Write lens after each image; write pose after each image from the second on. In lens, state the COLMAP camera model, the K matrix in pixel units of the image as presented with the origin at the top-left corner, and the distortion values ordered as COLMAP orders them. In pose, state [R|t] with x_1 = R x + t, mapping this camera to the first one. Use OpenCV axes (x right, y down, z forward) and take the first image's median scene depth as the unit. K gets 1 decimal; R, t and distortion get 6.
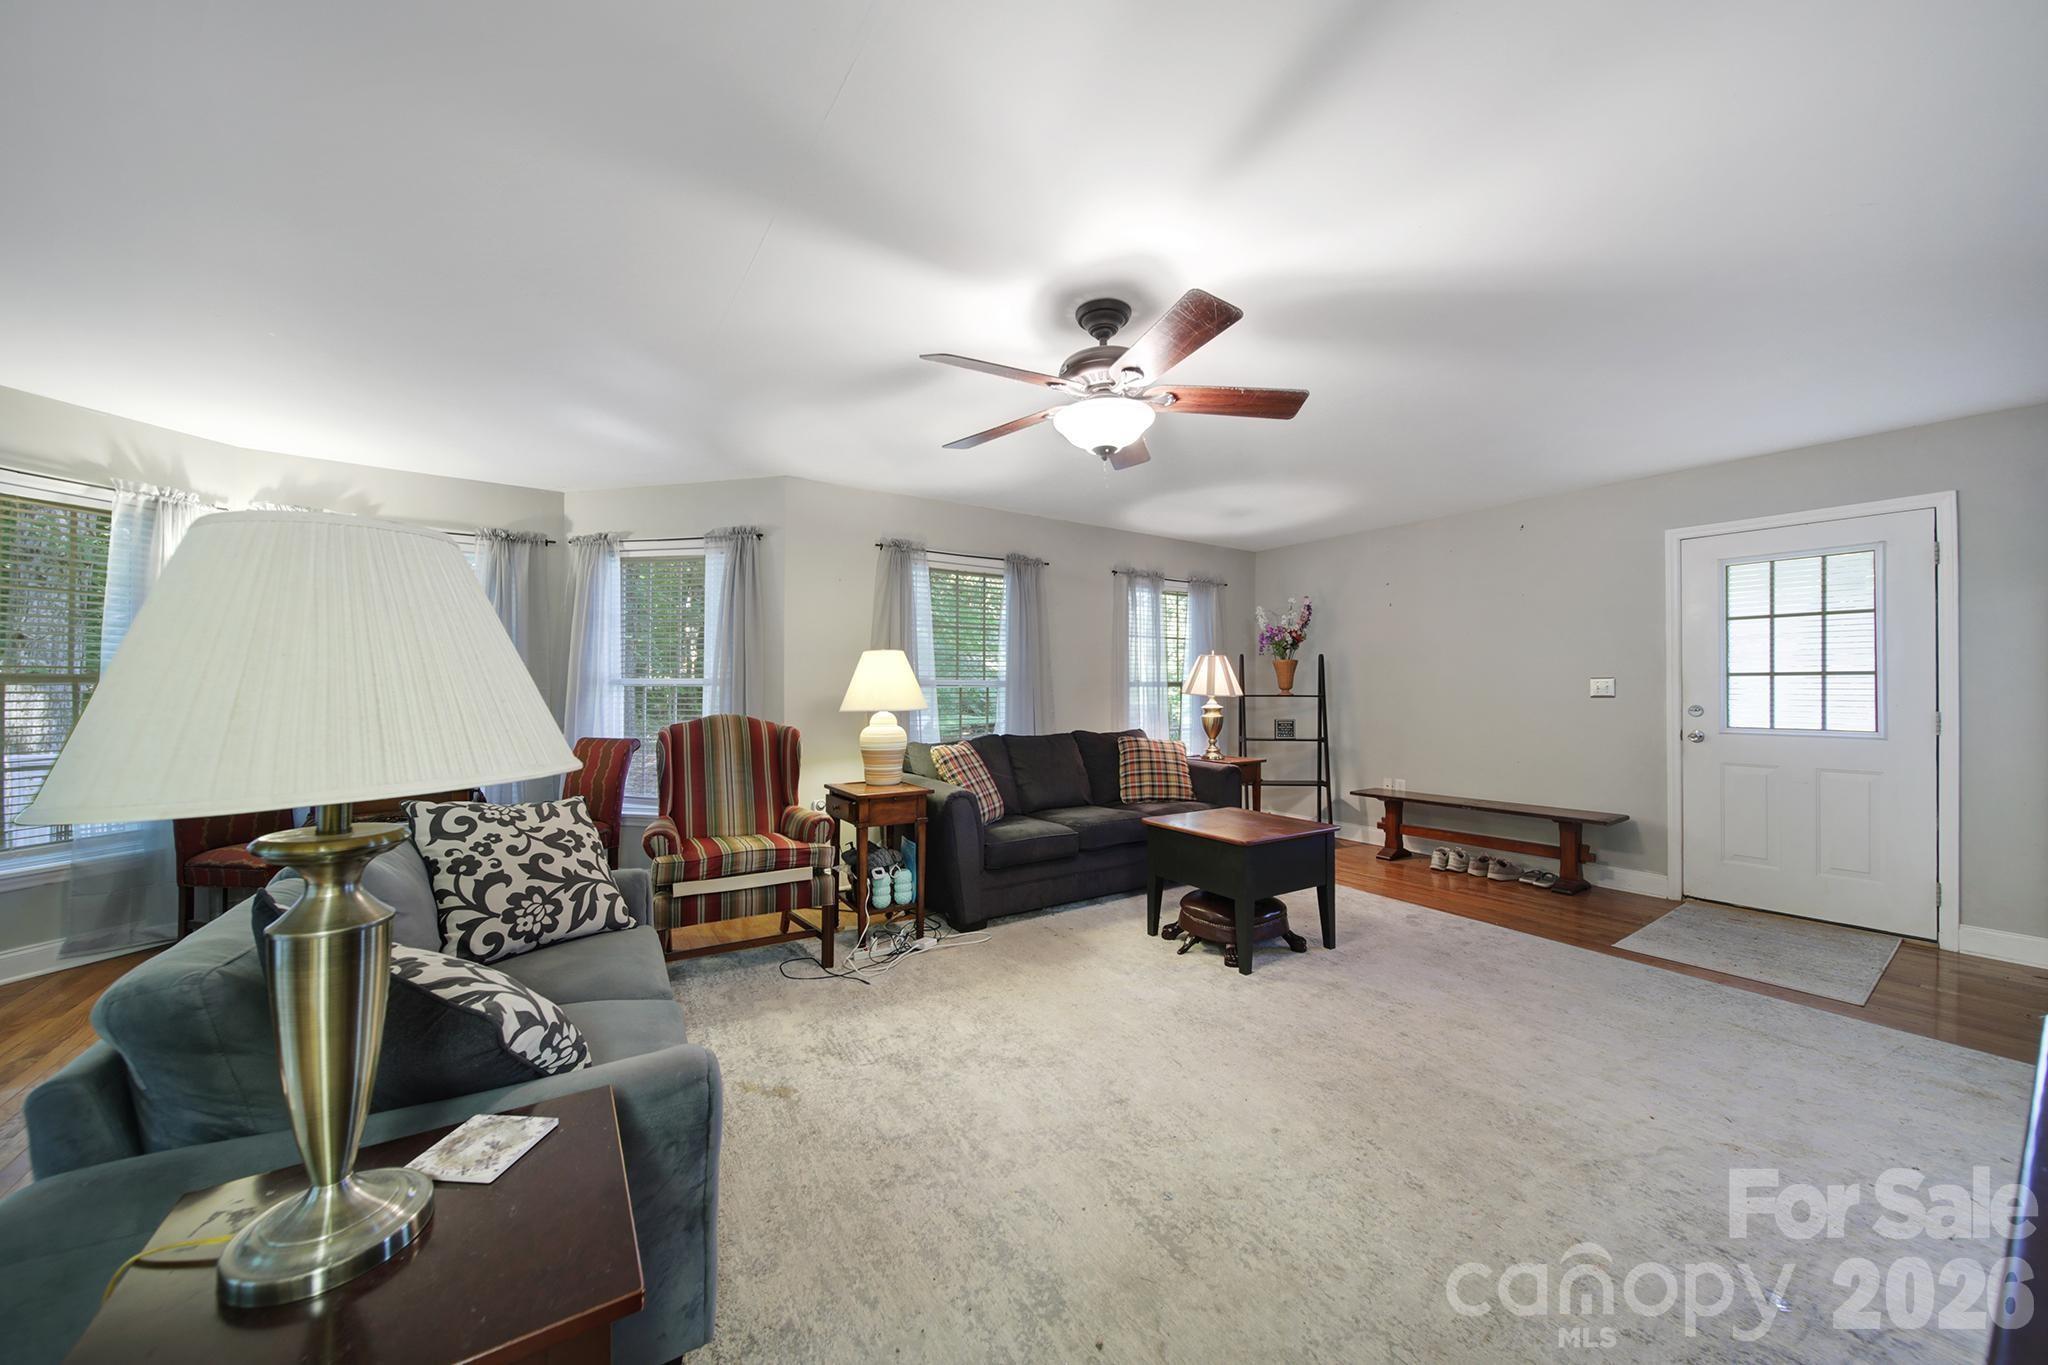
lens RADIAL K [[717.5, 0, 1020.9], [0, 717.5, 670.0], [0, 0, 1]] dist [-0.001227, -0.000168]
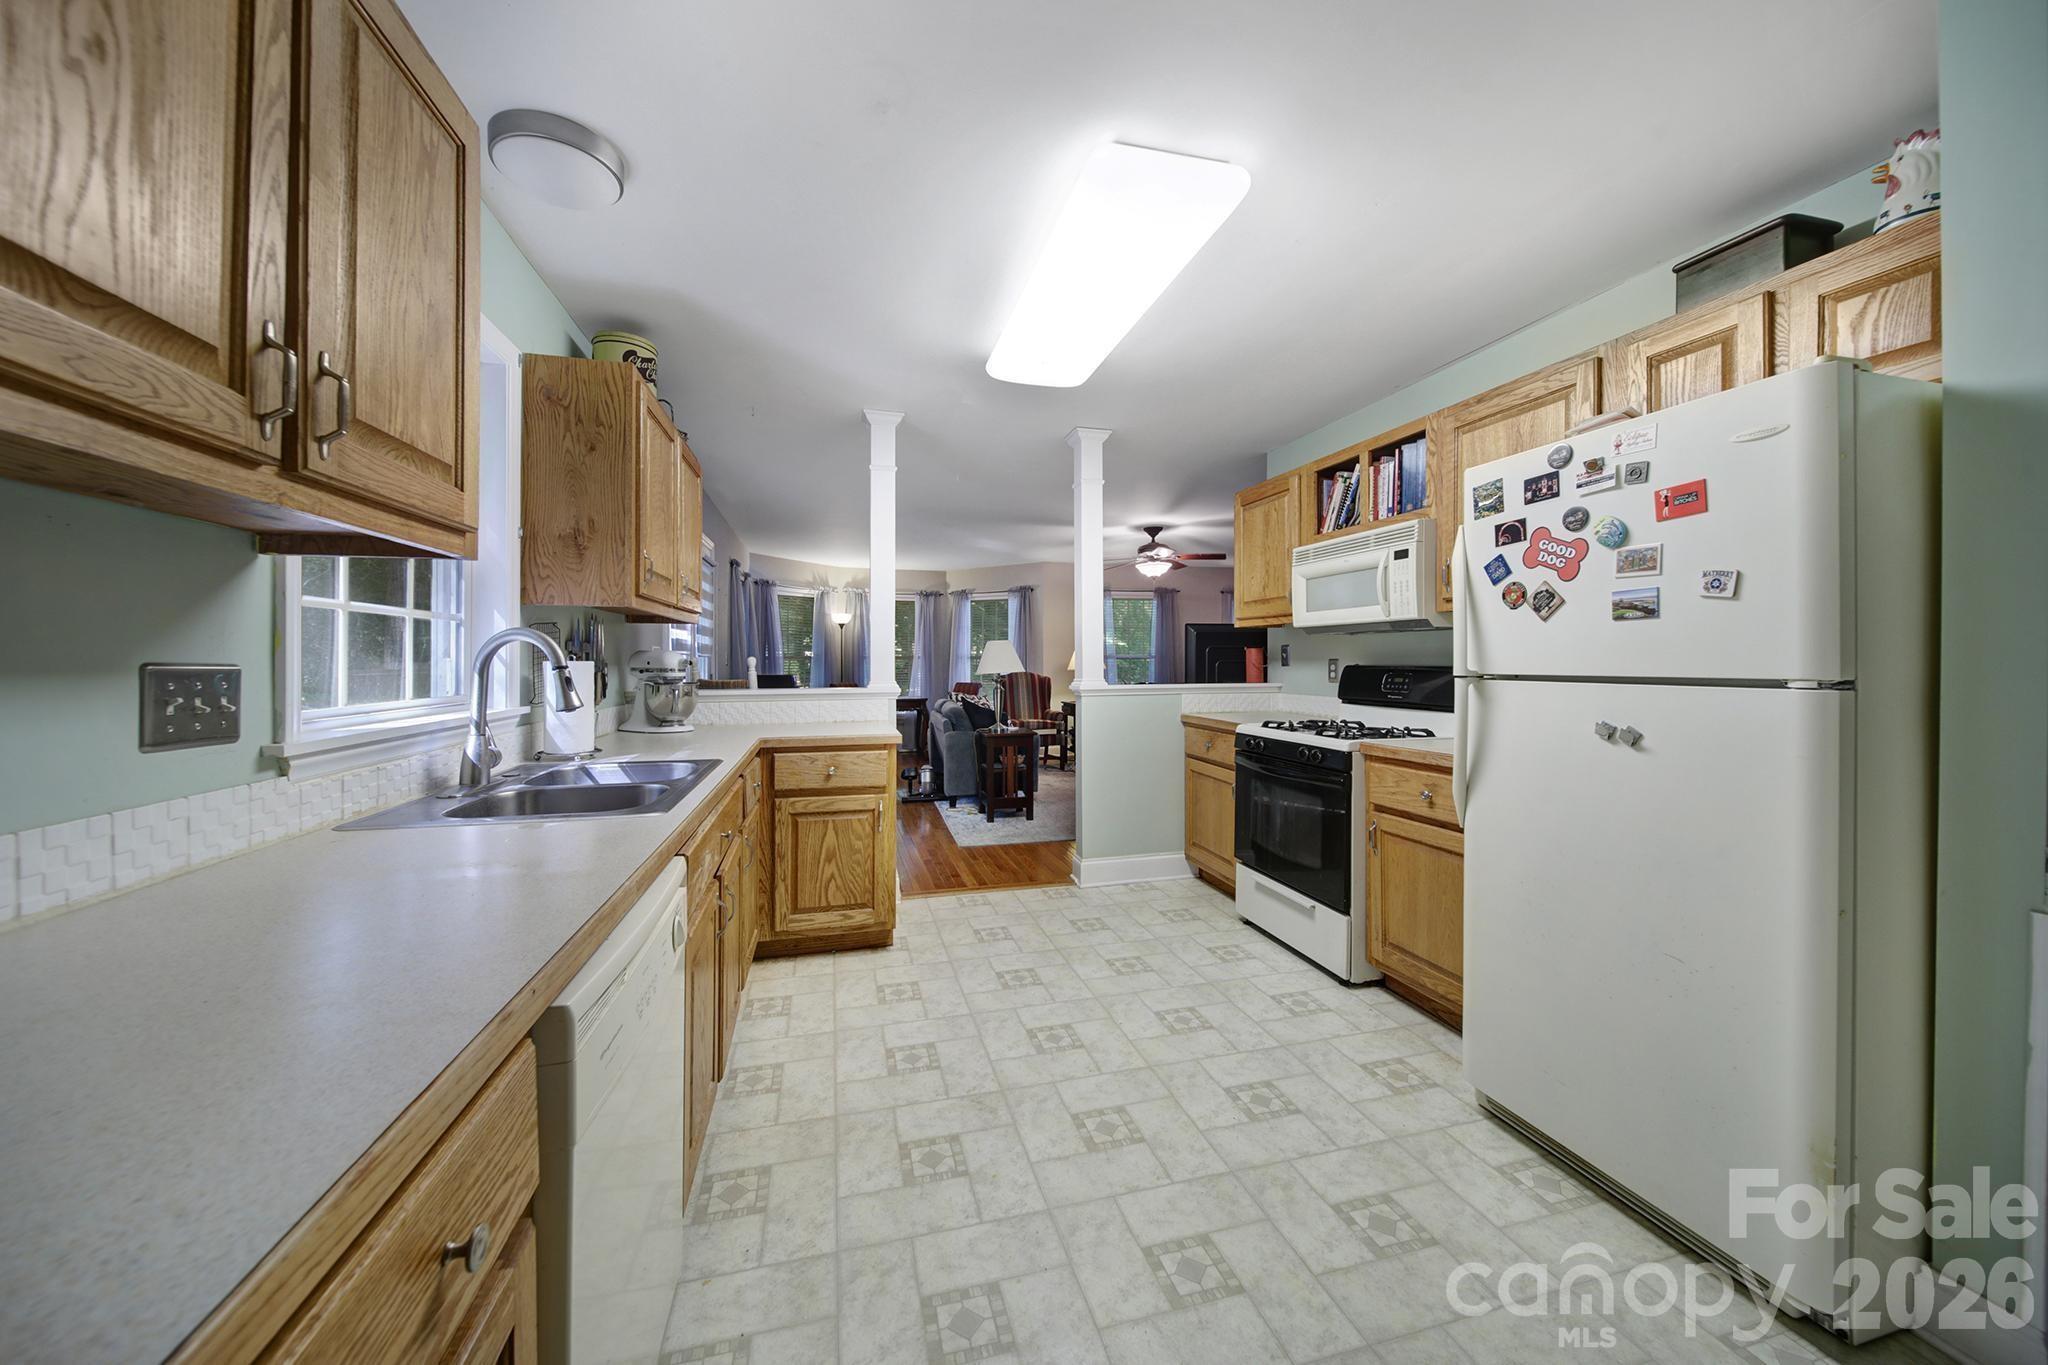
lens RADIAL K [[719.8, 0, 1024.7], [0, 719.8, 658.1], [0, 0, 1]] dist [-0.000763, -0.000333]
pose [[0.948216, -0.002308, -0.317619, 0.303343], [0.009003, 0.999767, 0.019615, -0.023634], [0.317500, -0.021459, 0.948016, -1.063482]]
